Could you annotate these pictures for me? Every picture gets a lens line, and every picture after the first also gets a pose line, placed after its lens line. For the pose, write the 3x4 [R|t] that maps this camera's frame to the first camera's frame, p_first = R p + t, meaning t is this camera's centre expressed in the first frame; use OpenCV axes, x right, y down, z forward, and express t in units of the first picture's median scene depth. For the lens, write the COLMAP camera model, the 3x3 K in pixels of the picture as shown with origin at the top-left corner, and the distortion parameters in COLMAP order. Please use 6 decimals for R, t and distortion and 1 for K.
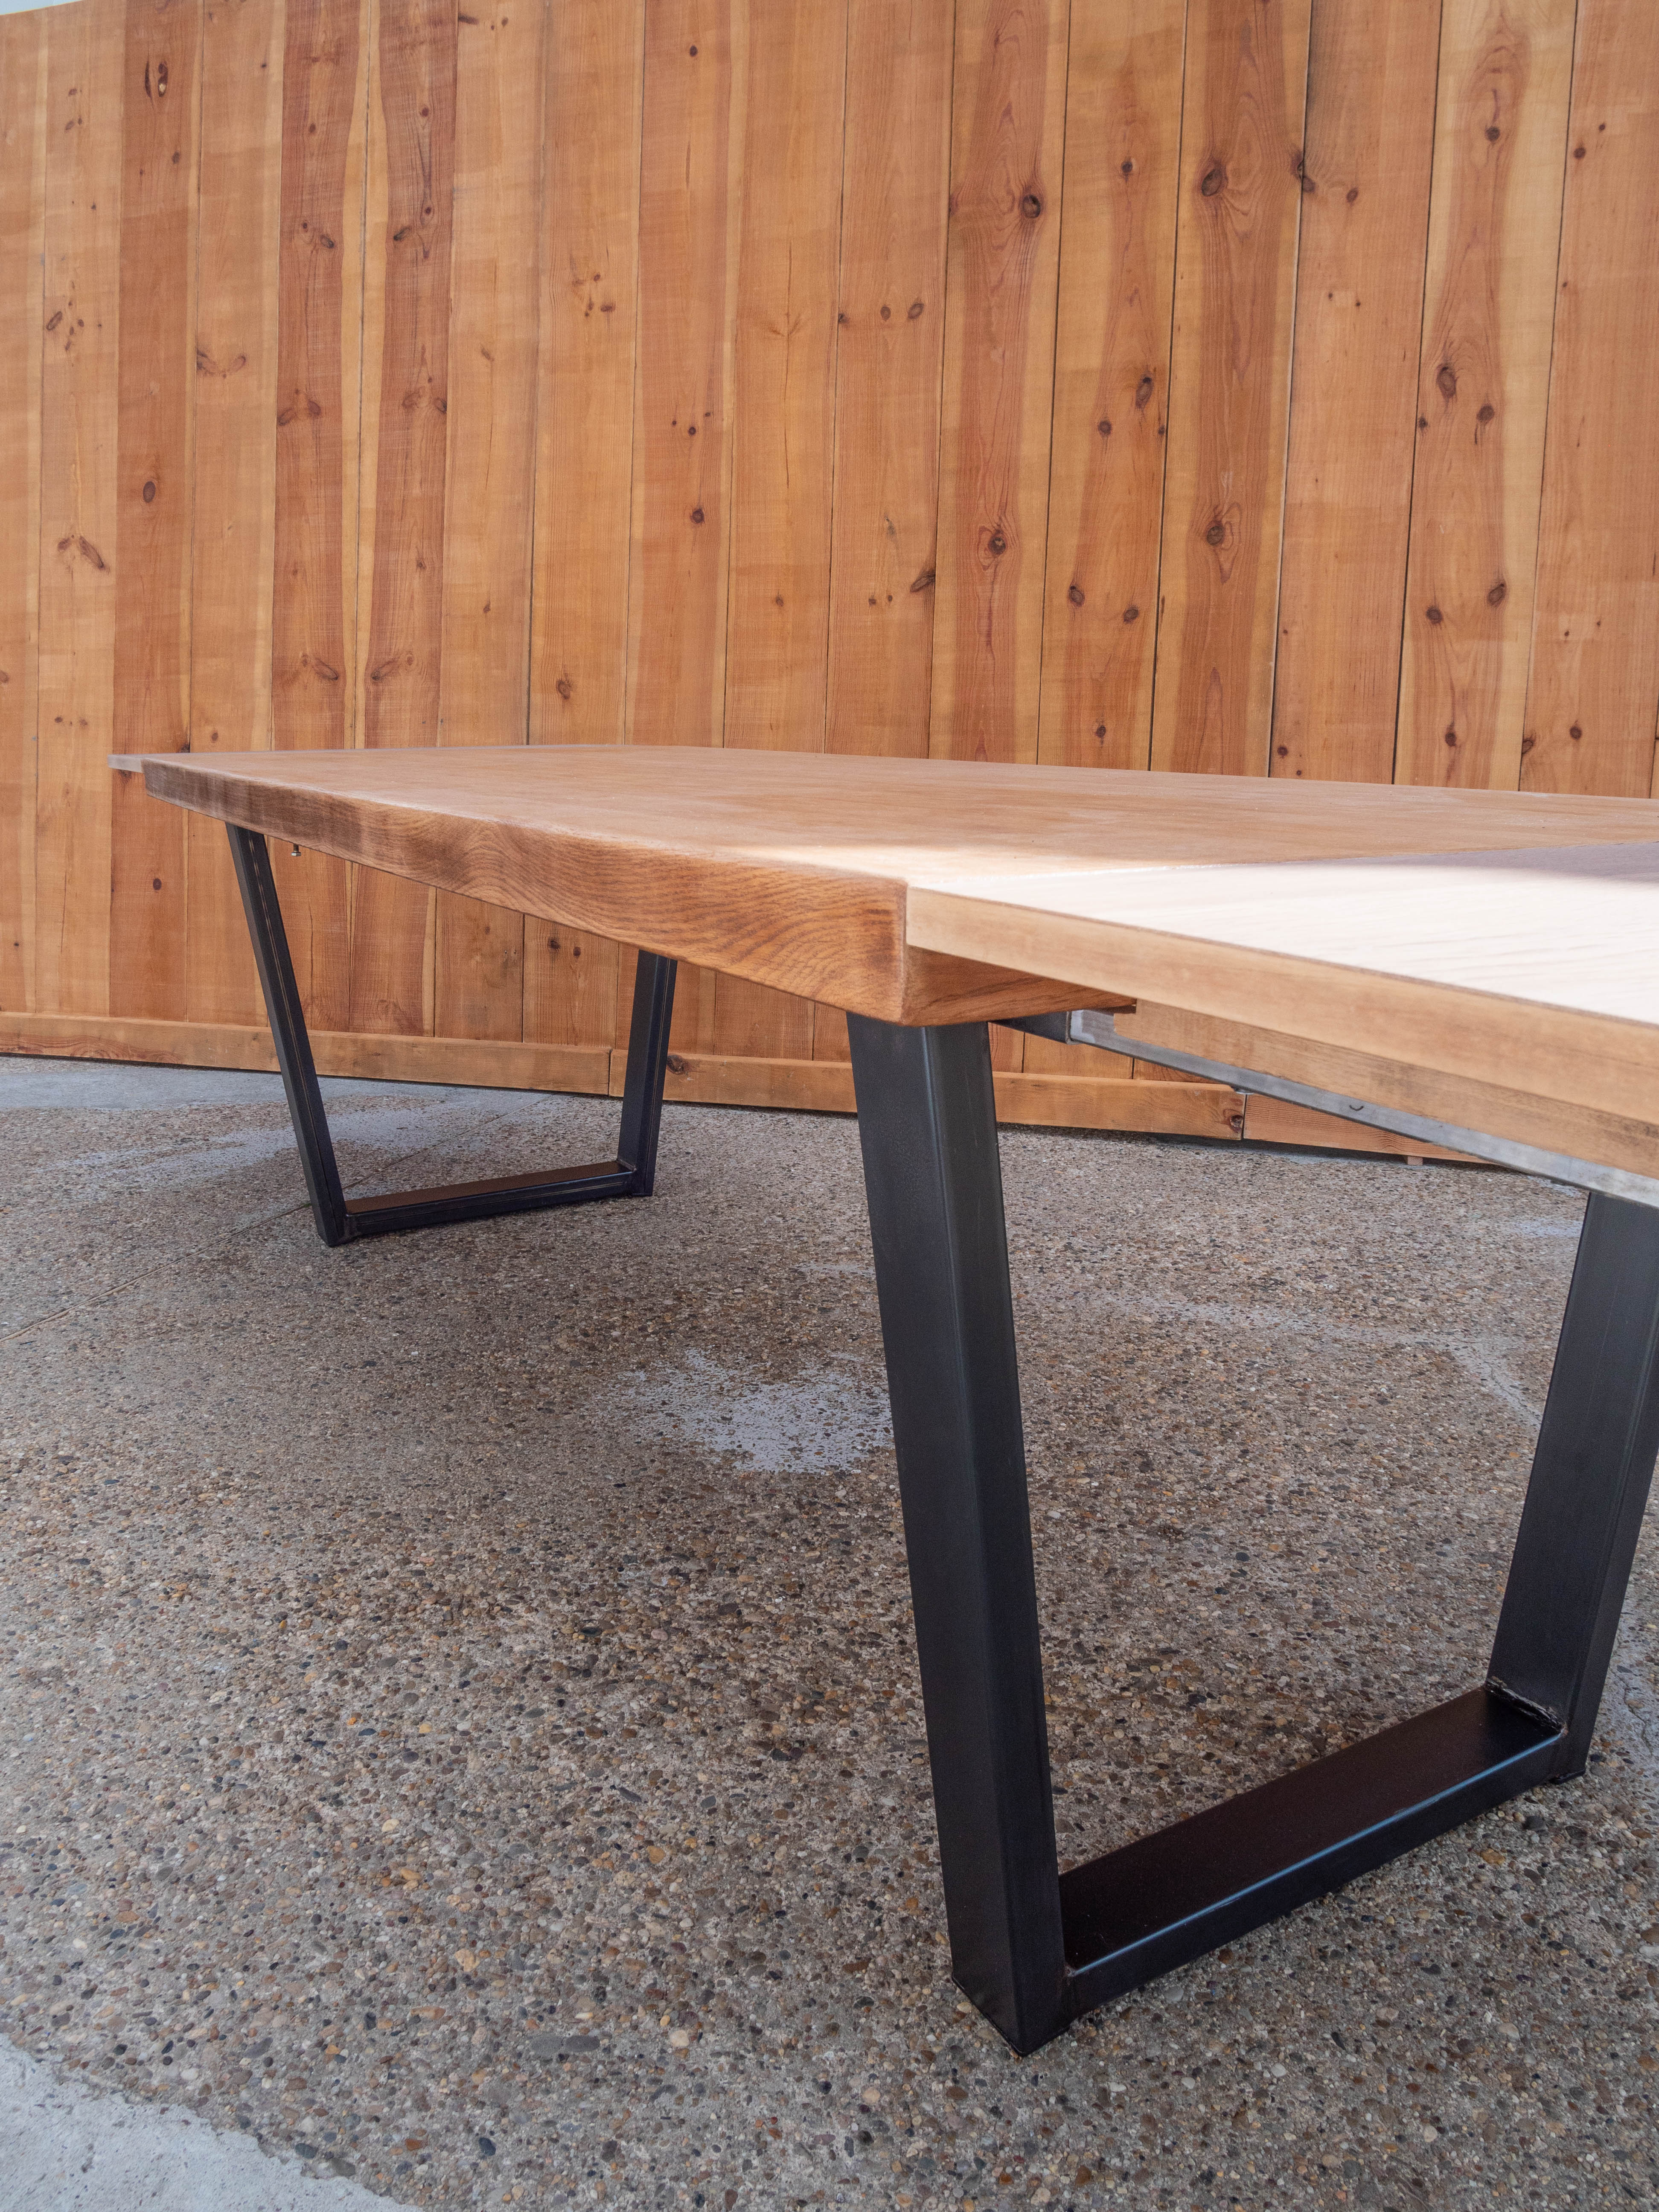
lens RADIAL K [[1628.2, 0, 817.2], [0, 1628.2, 1101.2], [0, 0, 1]] dist [-0.066084, 0.025934]
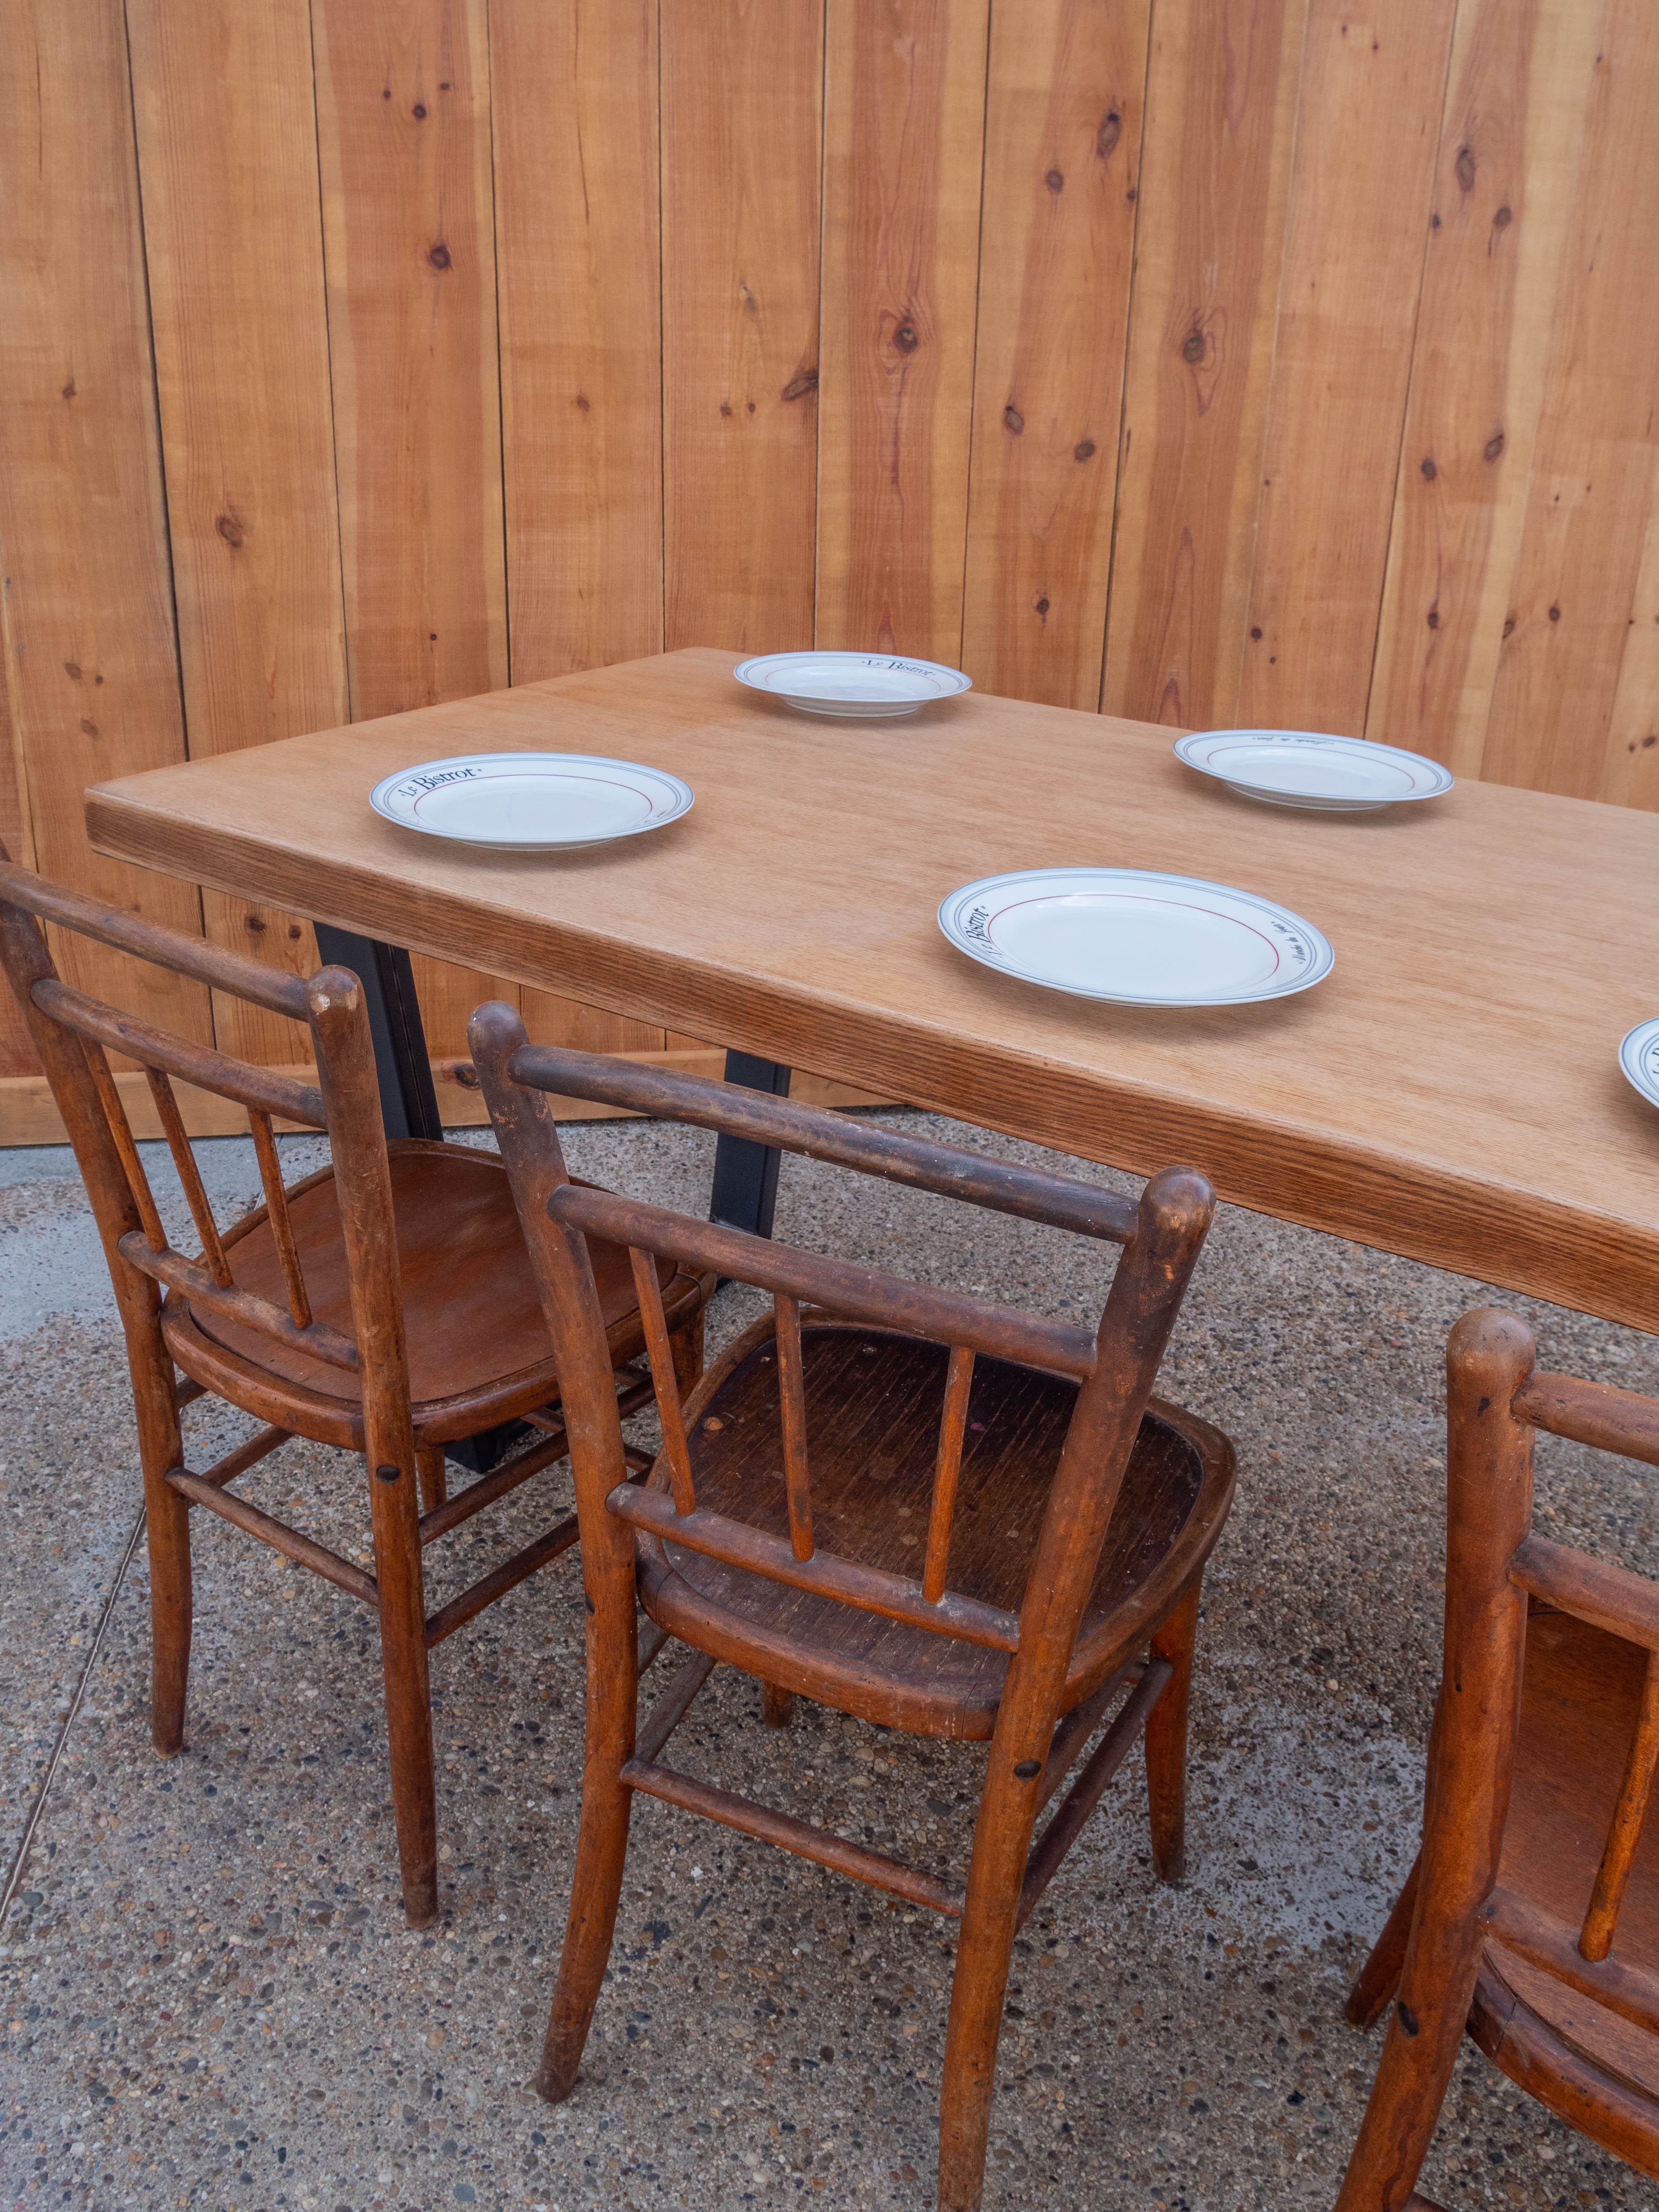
lens RADIAL K [[1627.0, 0, 817.9], [0, 1627.0, 1105.0], [0, 0, 1]] dist [-0.063897, 0.021758]
pose [[0.884478, -0.169653, 0.434646, -0.389342], [0.068255, 0.968577, 0.239166, -0.252335], [-0.461563, -0.181870, 0.868264, 0.452783]]
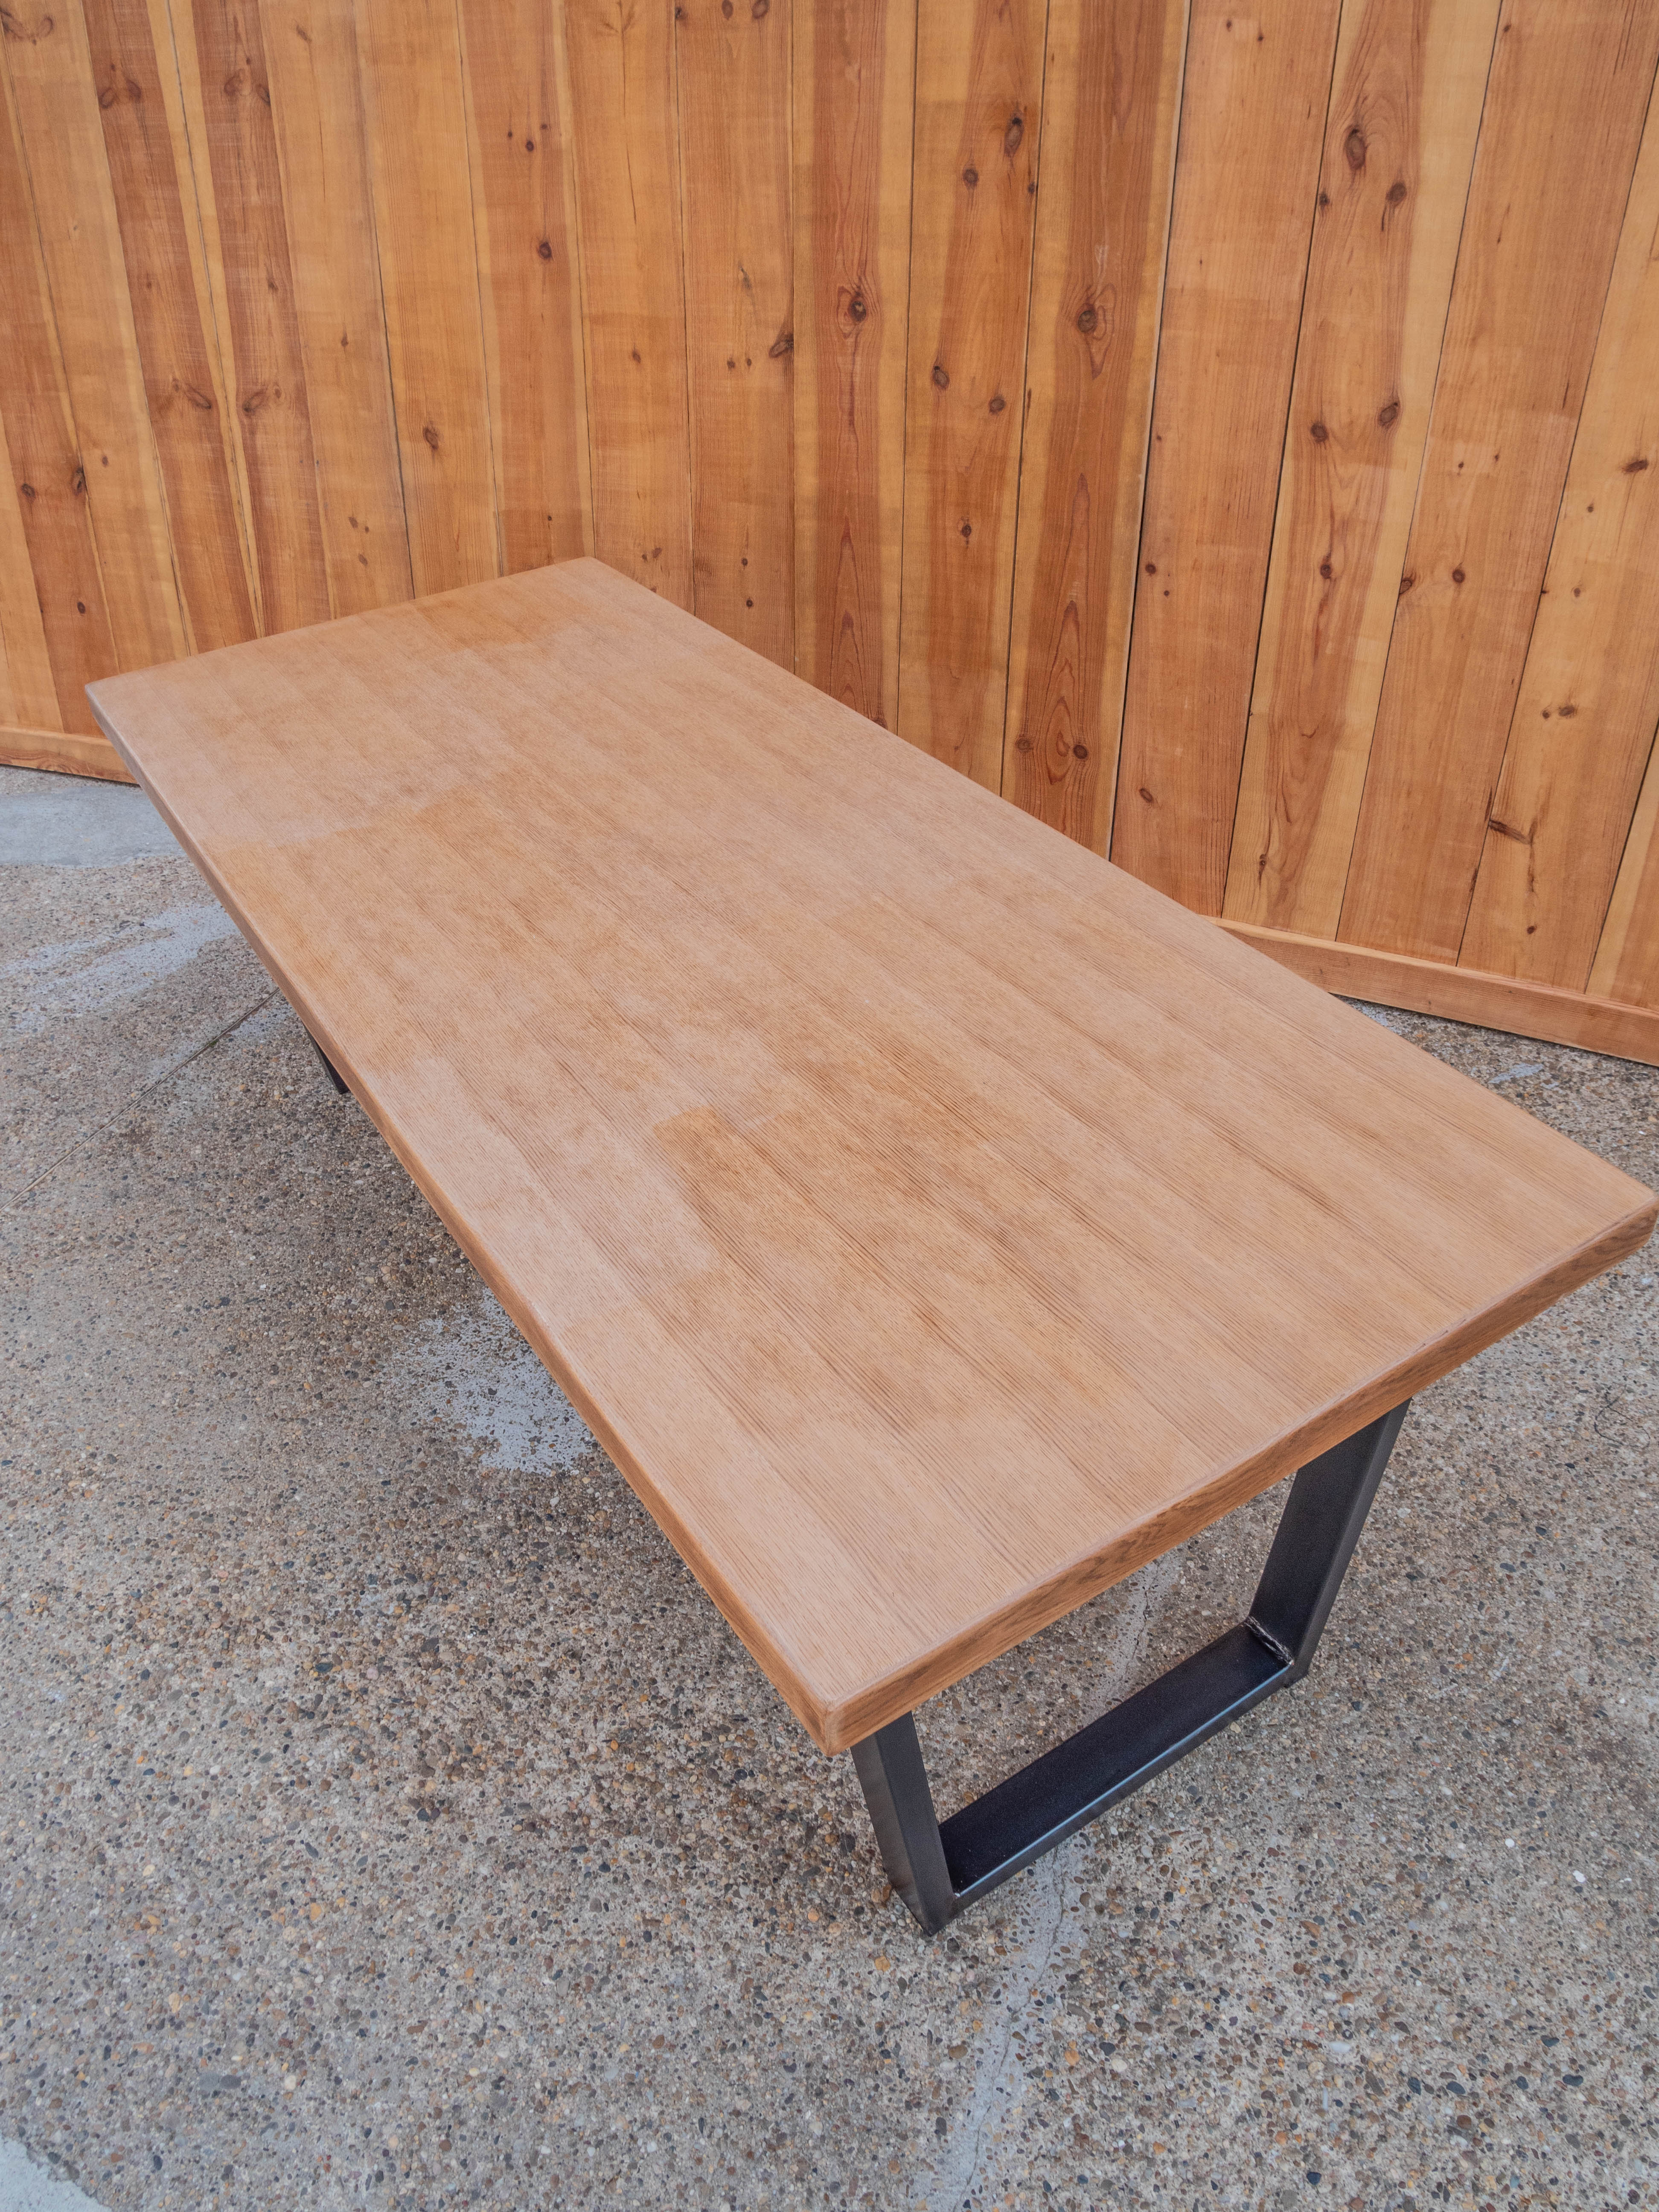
lens RADIAL K [[1632.3, 0, 817.0], [0, 1632.3, 1106.0], [0, 0, 1]] dist [-0.061735, 0.021050]
pose [[0.995311, 0.022817, -0.093998, 0.246119], [0.017522, 0.913174, 0.407192, -0.409258], [0.095127, -0.406930, 0.908493, 0.003942]]
